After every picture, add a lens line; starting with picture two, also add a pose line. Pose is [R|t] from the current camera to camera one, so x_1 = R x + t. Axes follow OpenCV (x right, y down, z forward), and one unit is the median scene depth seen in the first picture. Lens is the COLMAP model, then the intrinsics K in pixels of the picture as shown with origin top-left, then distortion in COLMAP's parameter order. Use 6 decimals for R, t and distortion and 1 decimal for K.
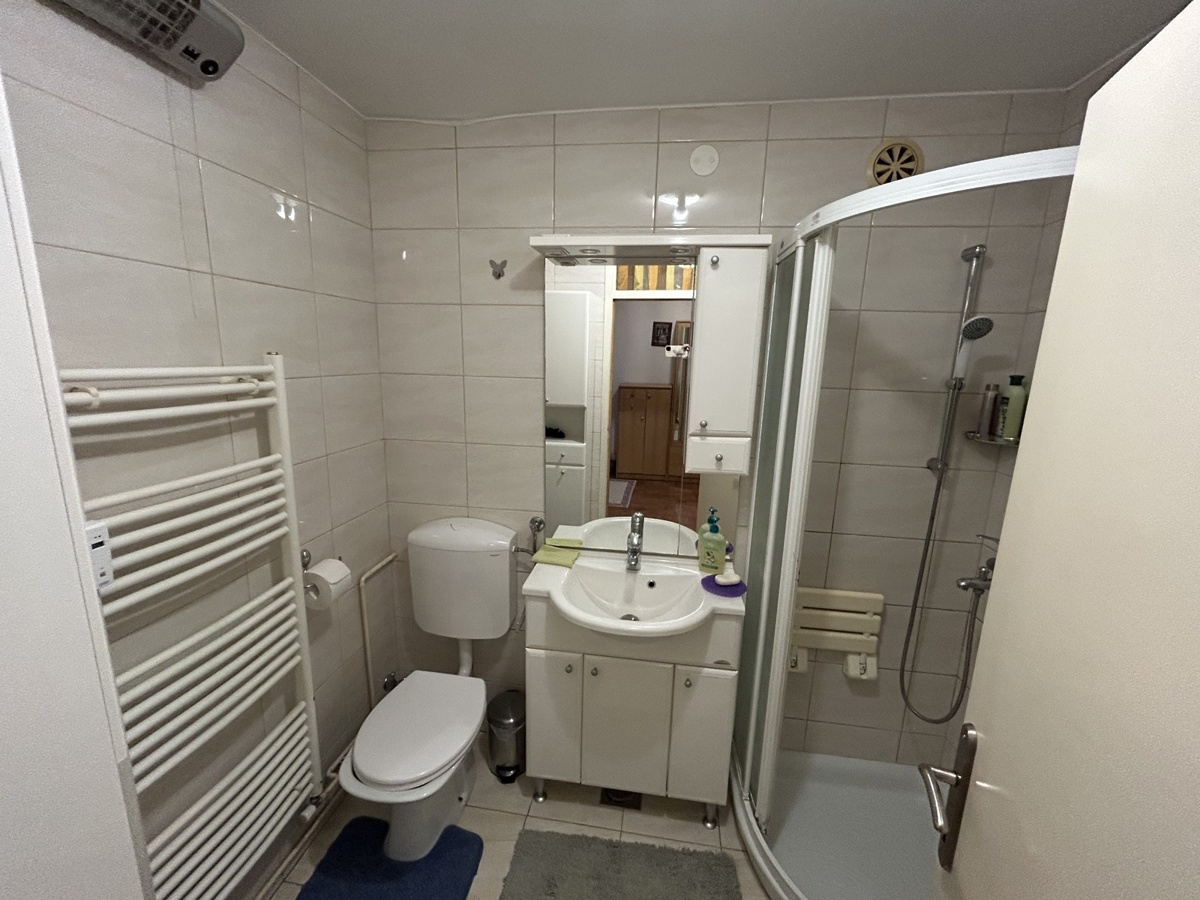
lens RADIAL K [[483.9, 0, 598.4], [0, 483.9, 448.1], [0, 0, 1]] dist [-0.003508, 0.001284]
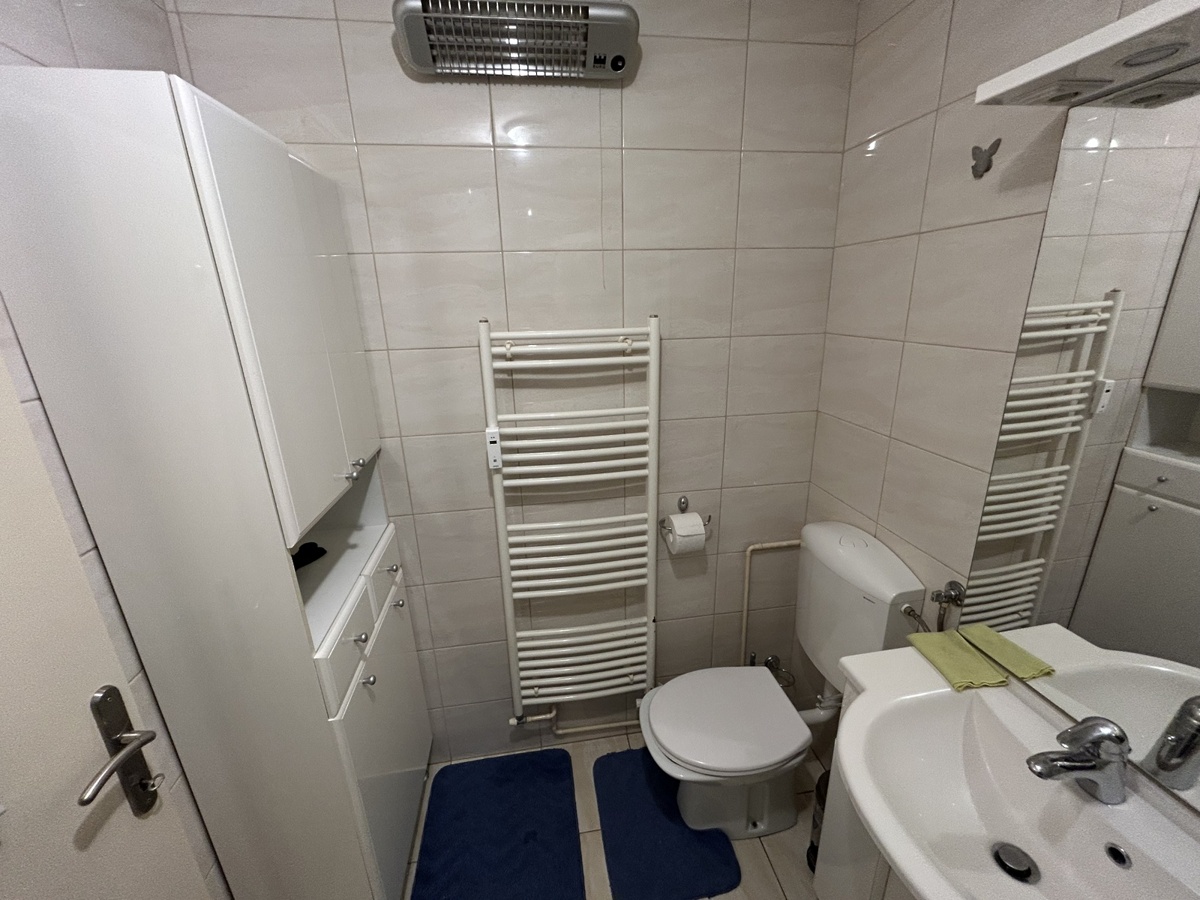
lens RADIAL K [[483.9, 0, 595.9], [0, 483.9, 448.2], [0, 0, 1]] dist [-0.003508, 0.001284]
pose [[0.287624, 0.251333, -0.924177, 0.356136], [-0.149554, 0.964902, 0.215864, -0.114176], [0.945995, 0.076126, 0.315117, 0.505814]]
